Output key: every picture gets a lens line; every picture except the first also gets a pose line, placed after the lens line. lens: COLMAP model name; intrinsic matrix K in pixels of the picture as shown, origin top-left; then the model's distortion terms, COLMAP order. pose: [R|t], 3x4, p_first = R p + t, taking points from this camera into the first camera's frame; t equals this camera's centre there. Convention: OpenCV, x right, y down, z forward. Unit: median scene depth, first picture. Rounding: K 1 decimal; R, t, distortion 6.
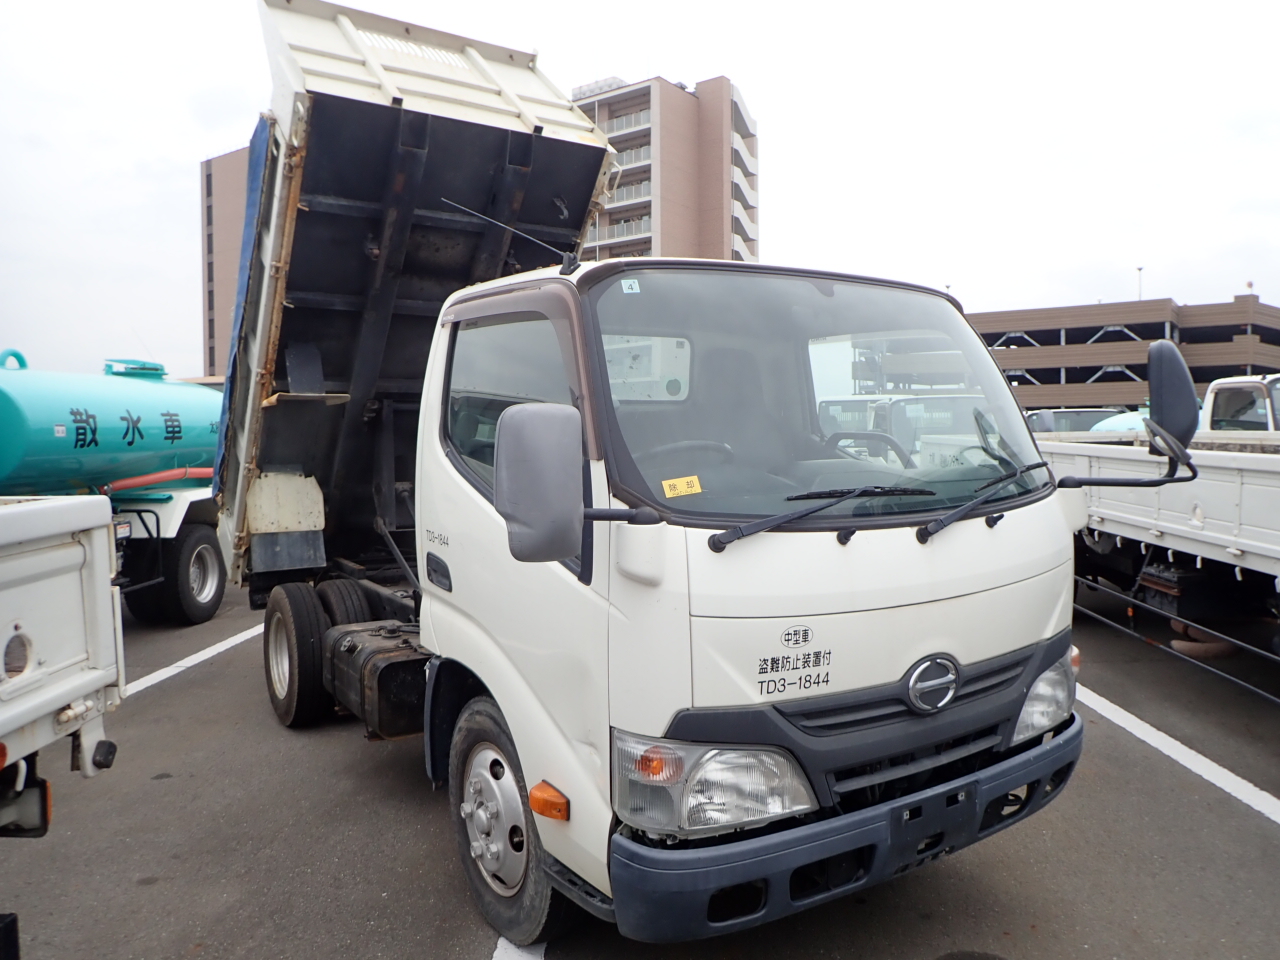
lens RADIAL K [[943.2, 0, 640.0], [0, 943.2, 480.0], [0, 0, 1]] dist [0.013589, 0.001512]
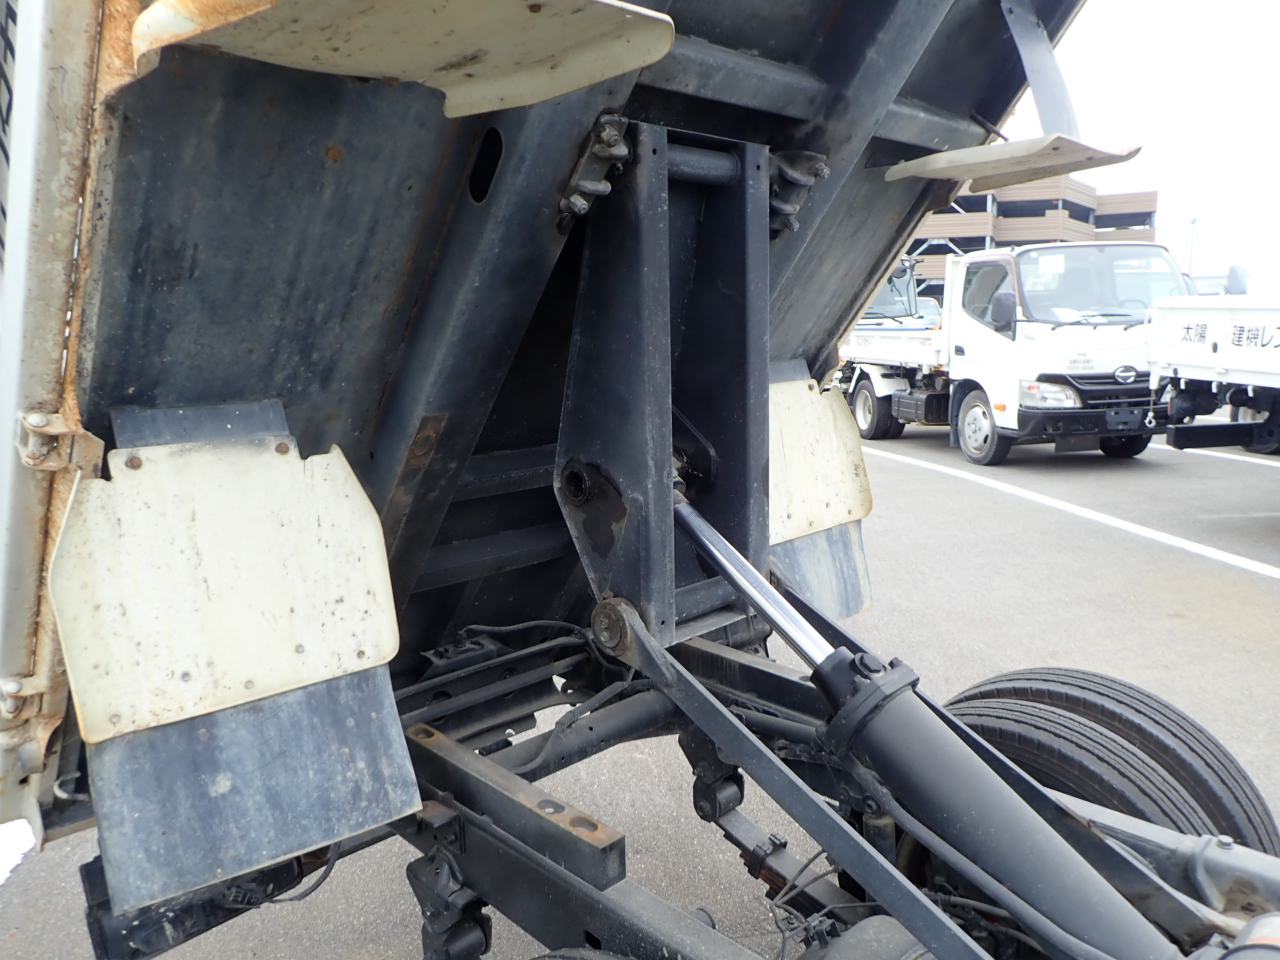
lens RADIAL K [[929.5, 0, 640.0], [0, 929.5, 480.0], [0, 0, 1]] dist [-0.003362, -0.001712]
pose [[0.976049, -0.039246, 0.213981, -0.325488], [0.010107, 0.990712, 0.135603, -0.027992], [-0.217315, -0.130192, 0.967380, 0.762279]]
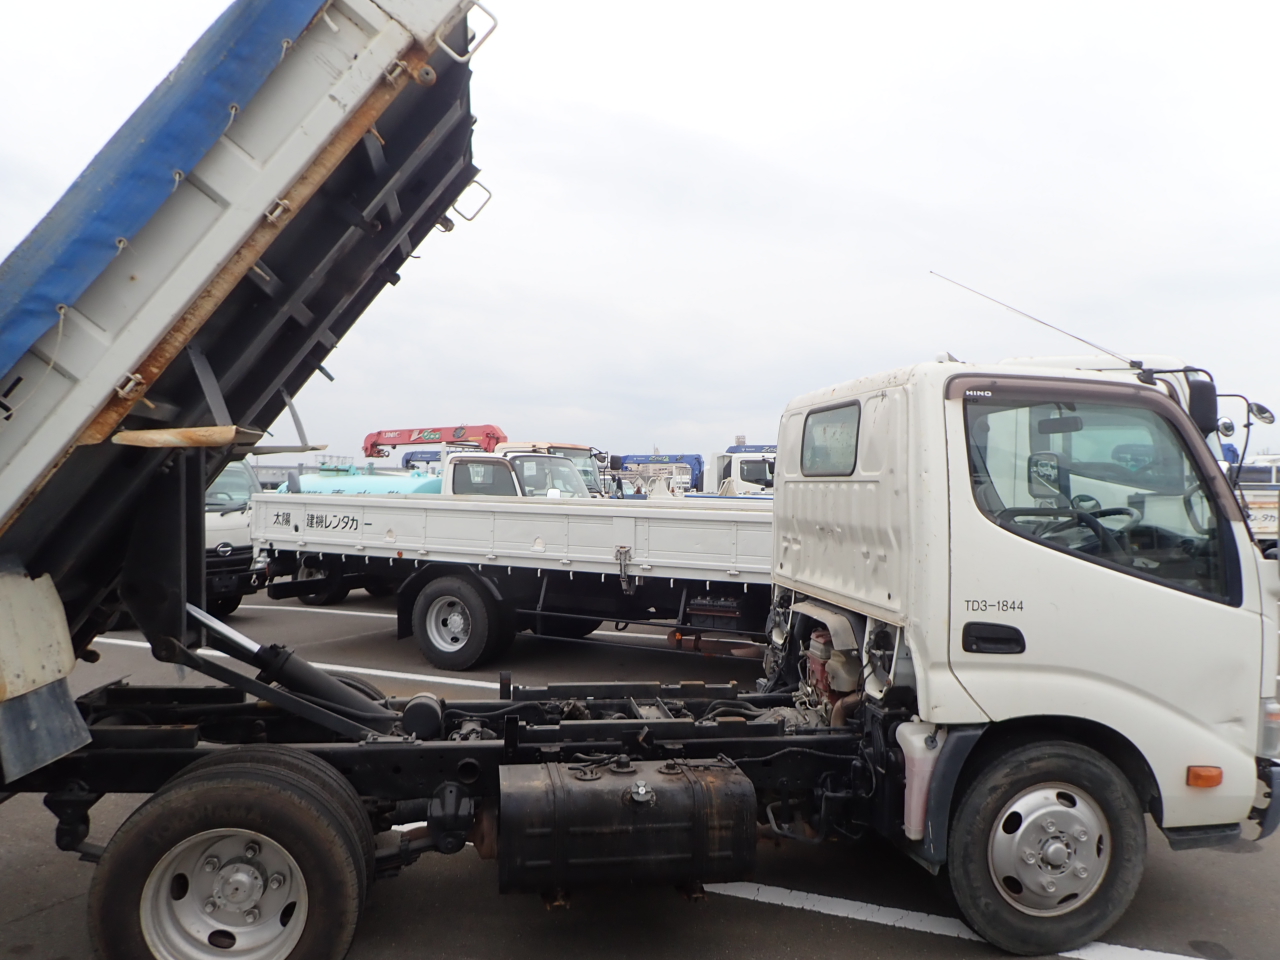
lens RADIAL K [[943.2, 0, 640.0], [0, 943.2, 480.0], [0, 0, 1]] dist [0.013589, 0.001512]
pose [[0.382978, 0.031524, 0.923219, -0.715421], [0.022074, 0.998820, -0.043262, -0.026863], [-0.923494, 0.036948, 0.381830, 0.503384]]
